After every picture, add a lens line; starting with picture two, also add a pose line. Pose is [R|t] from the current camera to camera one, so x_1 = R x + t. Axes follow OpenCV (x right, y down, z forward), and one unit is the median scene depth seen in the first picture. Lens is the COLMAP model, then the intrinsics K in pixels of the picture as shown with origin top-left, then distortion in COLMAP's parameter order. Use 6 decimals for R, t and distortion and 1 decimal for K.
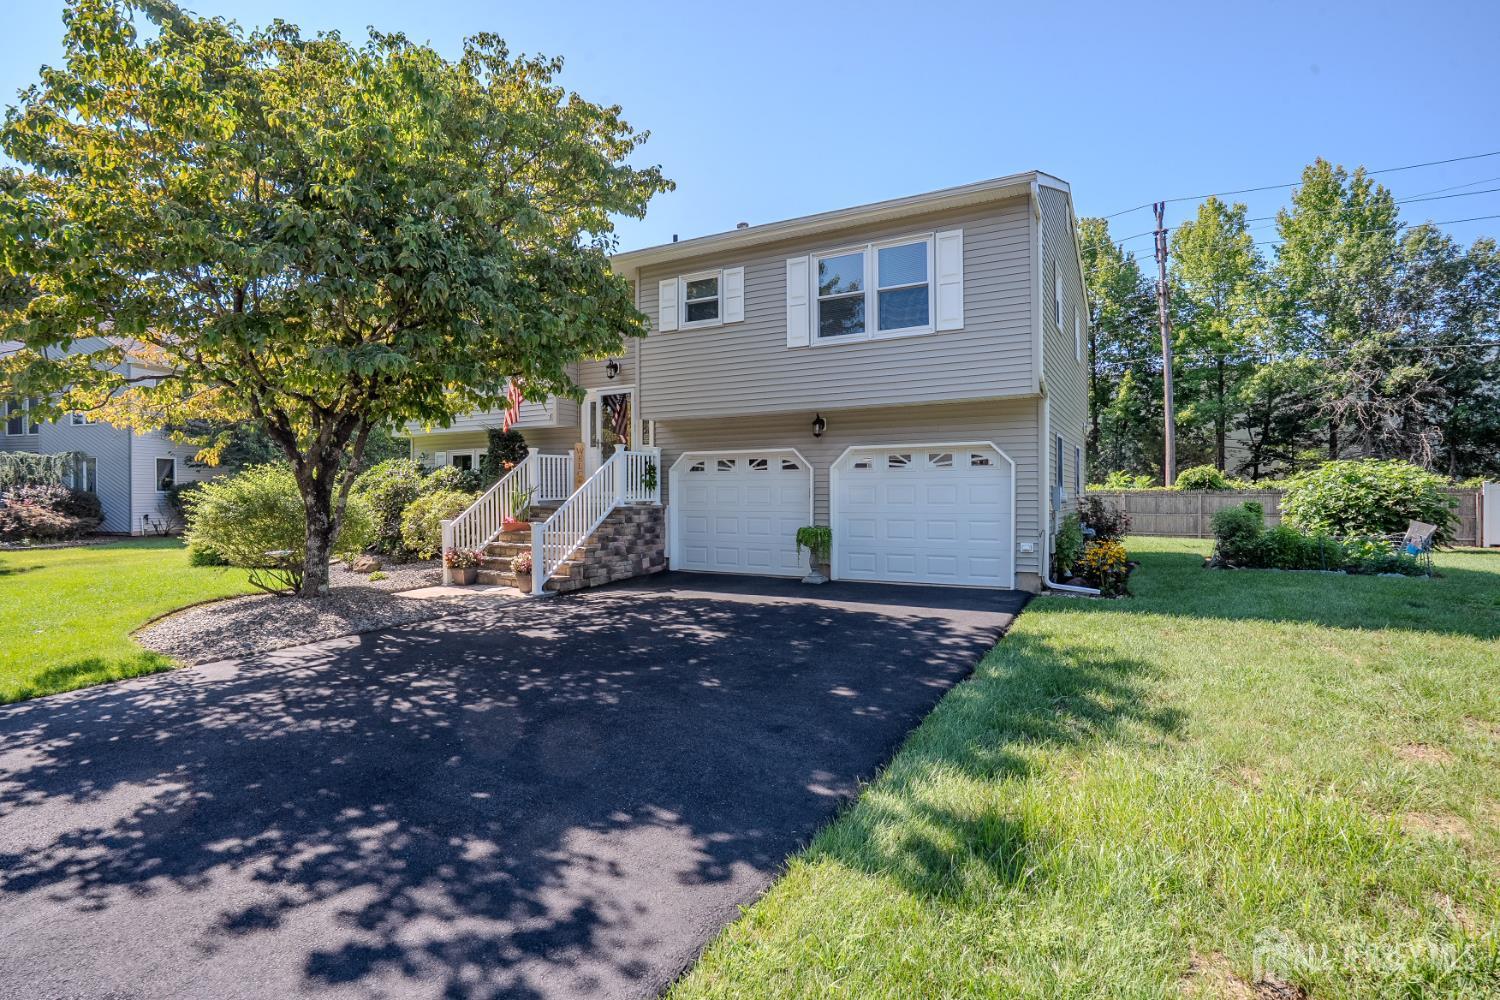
lens RADIAL K [[703.1, 0, 754.2], [0, 703.1, 495.0], [0, 0, 1]] dist [-0.037642, 0.002740]
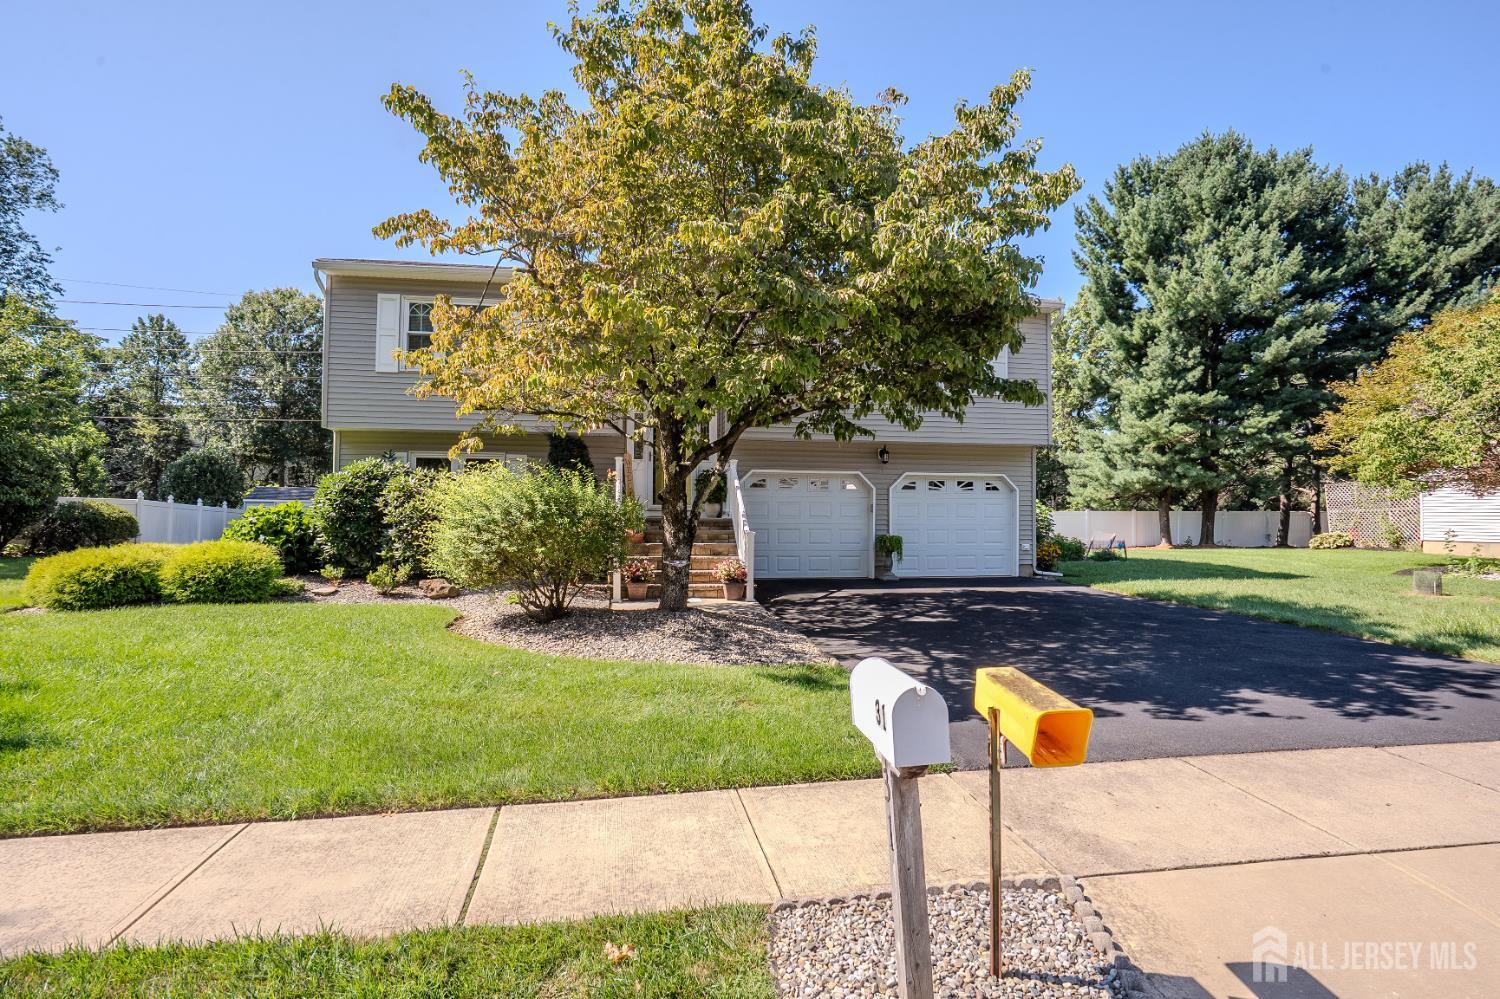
lens RADIAL K [[703.1, 0, 739.0], [0, 703.1, 496.5], [0, 0, 1]] dist [-0.037642, 0.002740]
pose [[0.803478, 0.024144, 0.594844, -0.878844], [-0.009471, 0.999569, -0.027779, 0.013252], [-0.595259, 0.016685, 0.803361, 0.155903]]
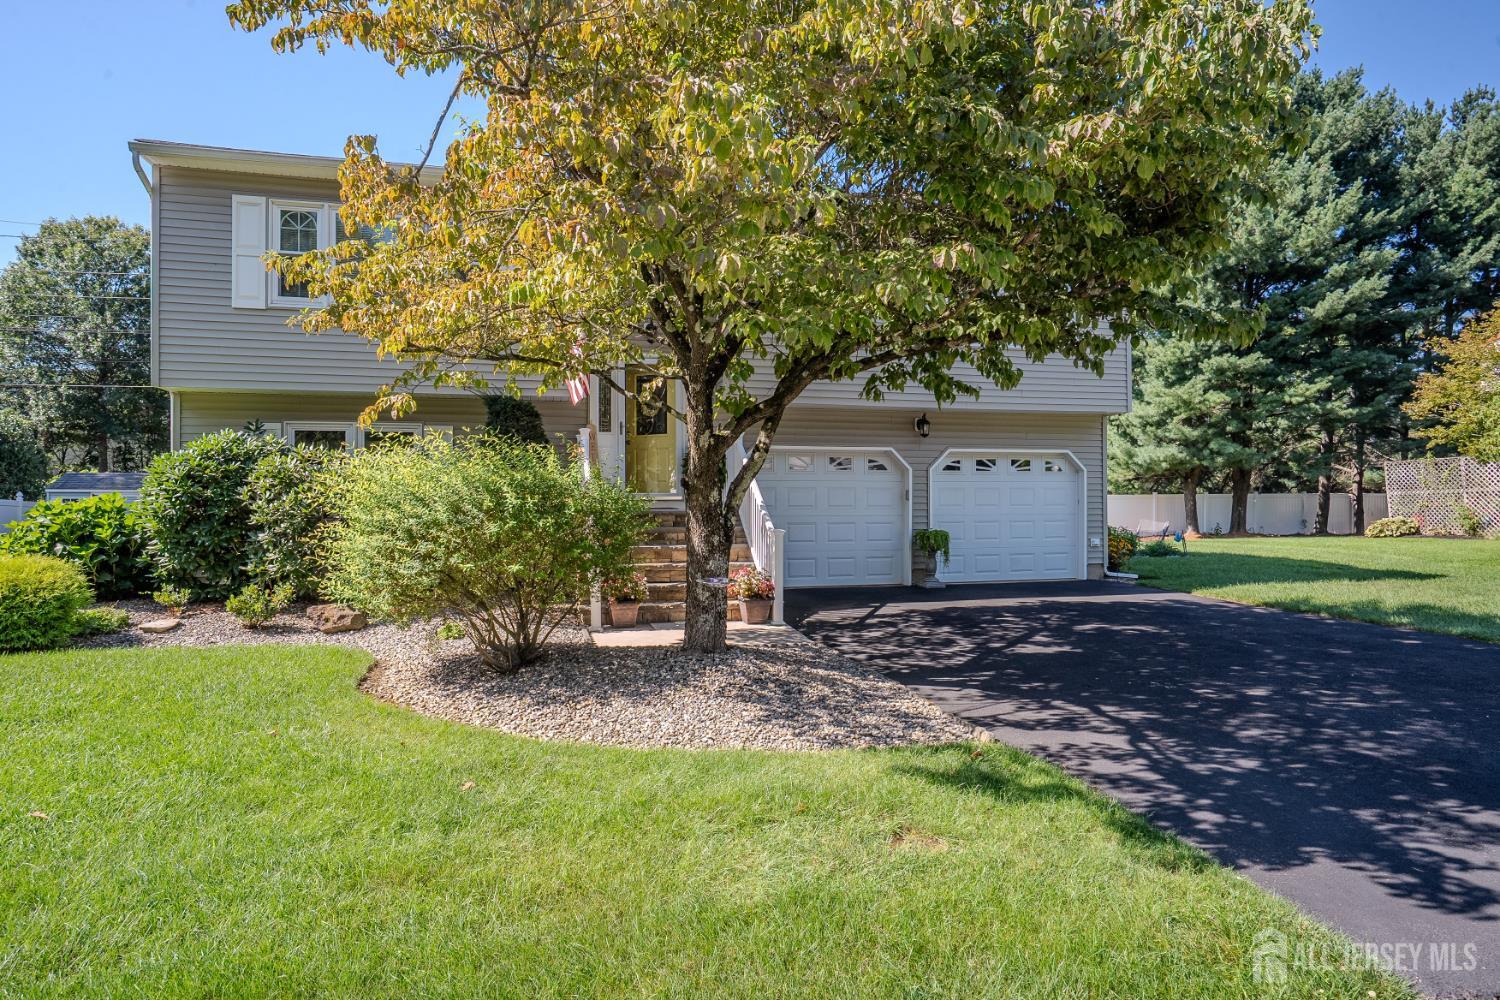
lens RADIAL K [[840.6, 0, 759.6], [0, 840.6, 497.7], [0, 0, 1]] dist [-0.017622, 0.008086]
pose [[0.751992, 0.005034, 0.659153, -0.862707], [-0.000003, 0.999971, -0.007634, 0.009590], [-0.659172, 0.005739, 0.751970, 0.282524]]
